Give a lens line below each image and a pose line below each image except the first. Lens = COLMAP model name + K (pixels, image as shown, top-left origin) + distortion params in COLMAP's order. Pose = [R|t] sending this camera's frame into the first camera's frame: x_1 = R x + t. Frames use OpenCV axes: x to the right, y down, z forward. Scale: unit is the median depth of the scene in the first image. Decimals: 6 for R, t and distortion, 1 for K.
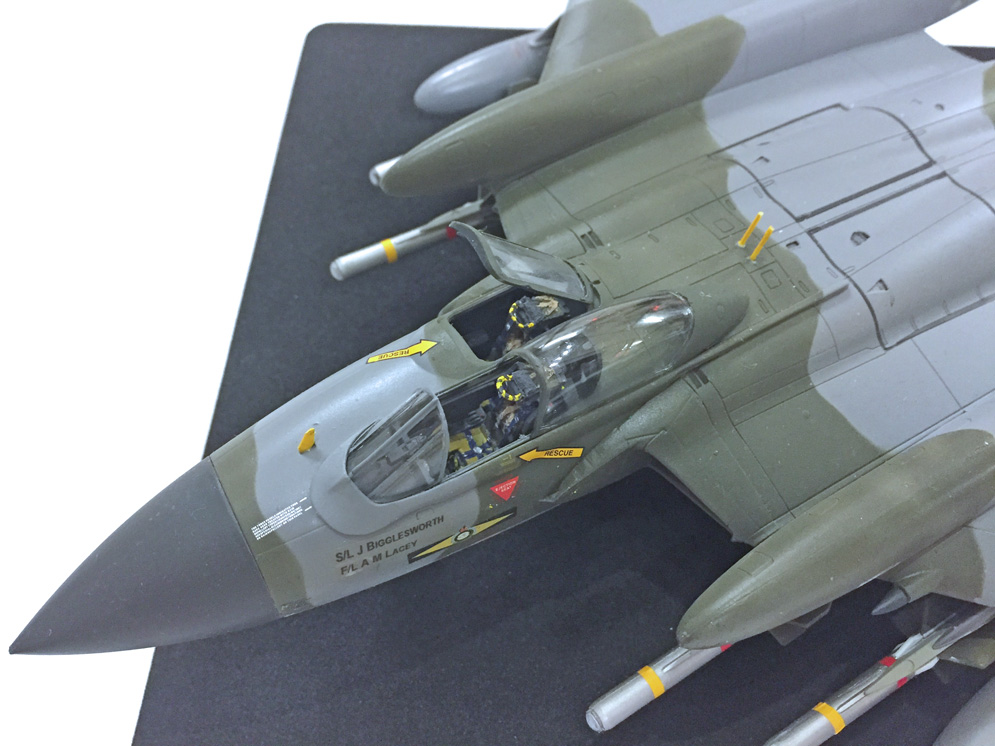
lens RADIAL K [[869.5, 0, 497.5], [0, 869.5, 373.0], [0, 0, 1]] dist [0.068561, -0.148377]
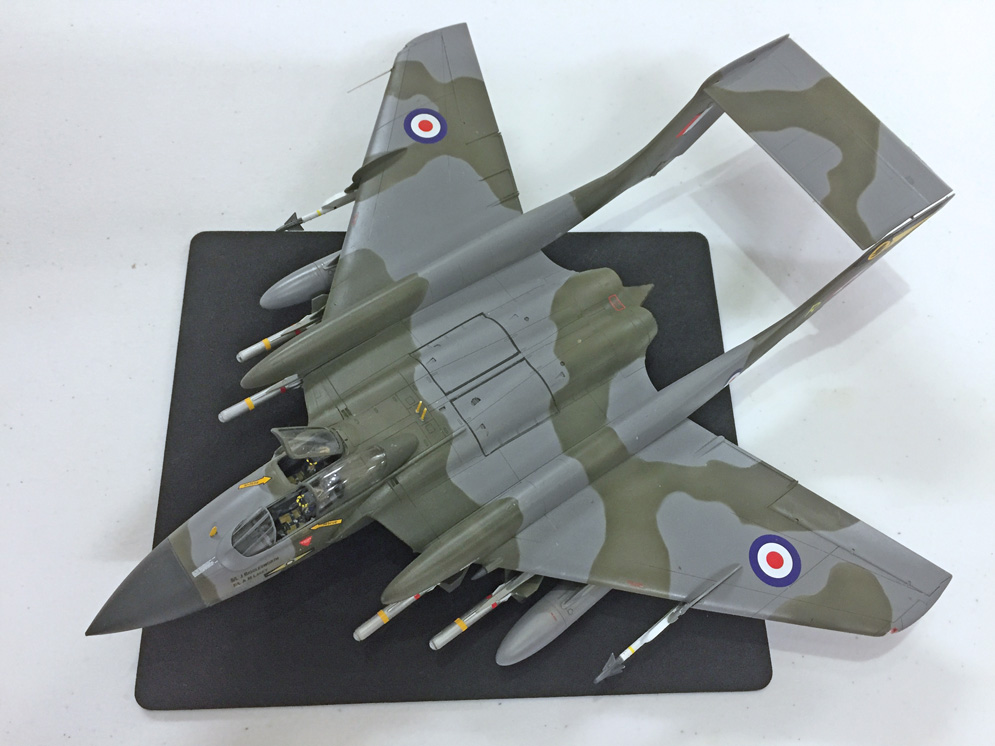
lens RADIAL K [[846.8, 0, 497.5], [0, 846.8, 373.0], [0, 0, 1]] dist [0.067694, -0.087434]
pose [[0.991974, -0.067166, 0.107130, 0.276991], [0.057135, 0.993921, 0.094109, -0.453431], [-0.112800, -0.087233, 0.989781, -1.130057]]
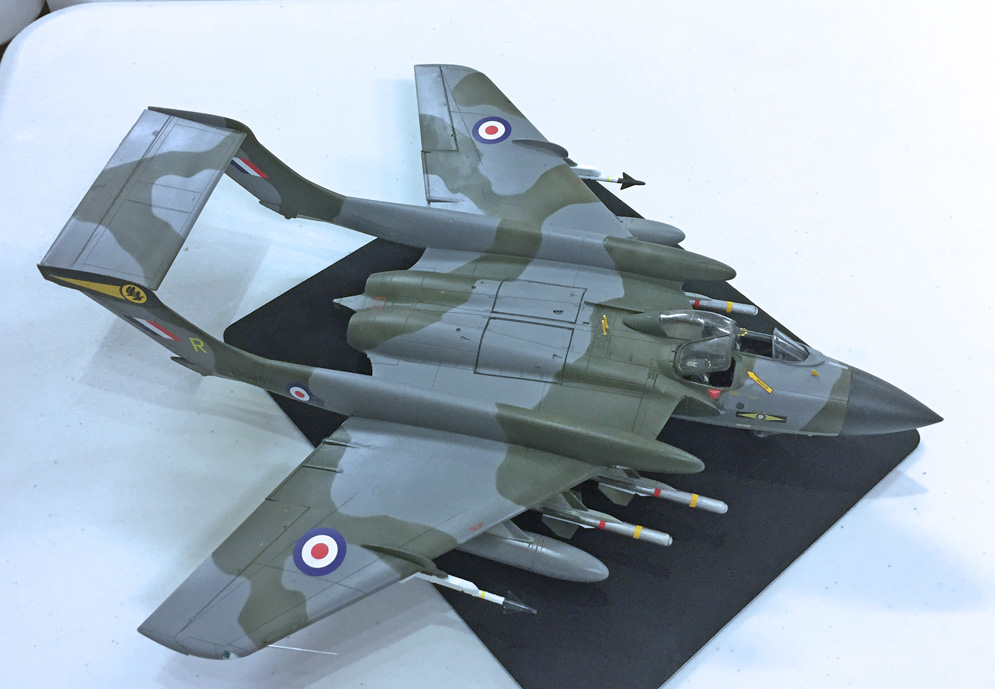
lens RADIAL K [[991.3, 0, 449.1], [0, 991.3, 341.7], [0, 0, 1]] dist [0.051595, 0.004188]
pose [[-0.695368, -0.573519, 0.433057, -0.631741], [0.637795, -0.214803, 0.739647, -2.543574], [-0.331180, 0.790529, 0.515155, -0.222371]]
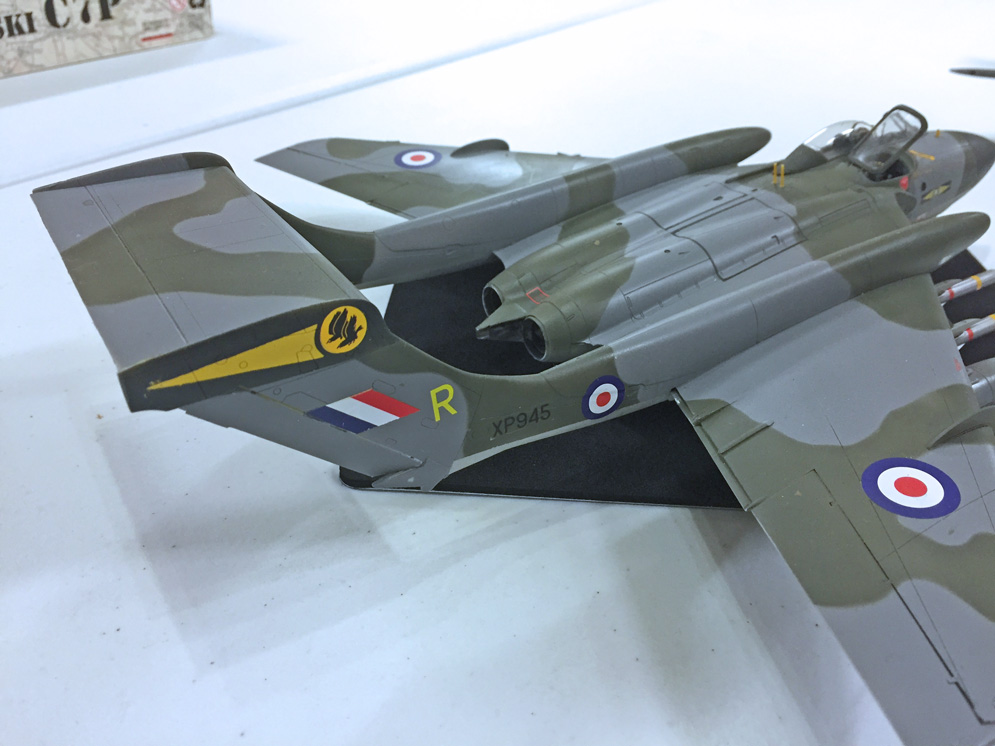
lens RADIAL K [[869.5, 0, 497.5], [0, 869.5, 373.0], [0, 0, 1]] dist [0.068561, -0.148377]
pose [[-0.999374, 0.011958, -0.033307, 1.057393], [-0.034242, -0.089050, 0.995438, -2.268419], [0.008938, 0.995955, 0.089404, 1.324855]]
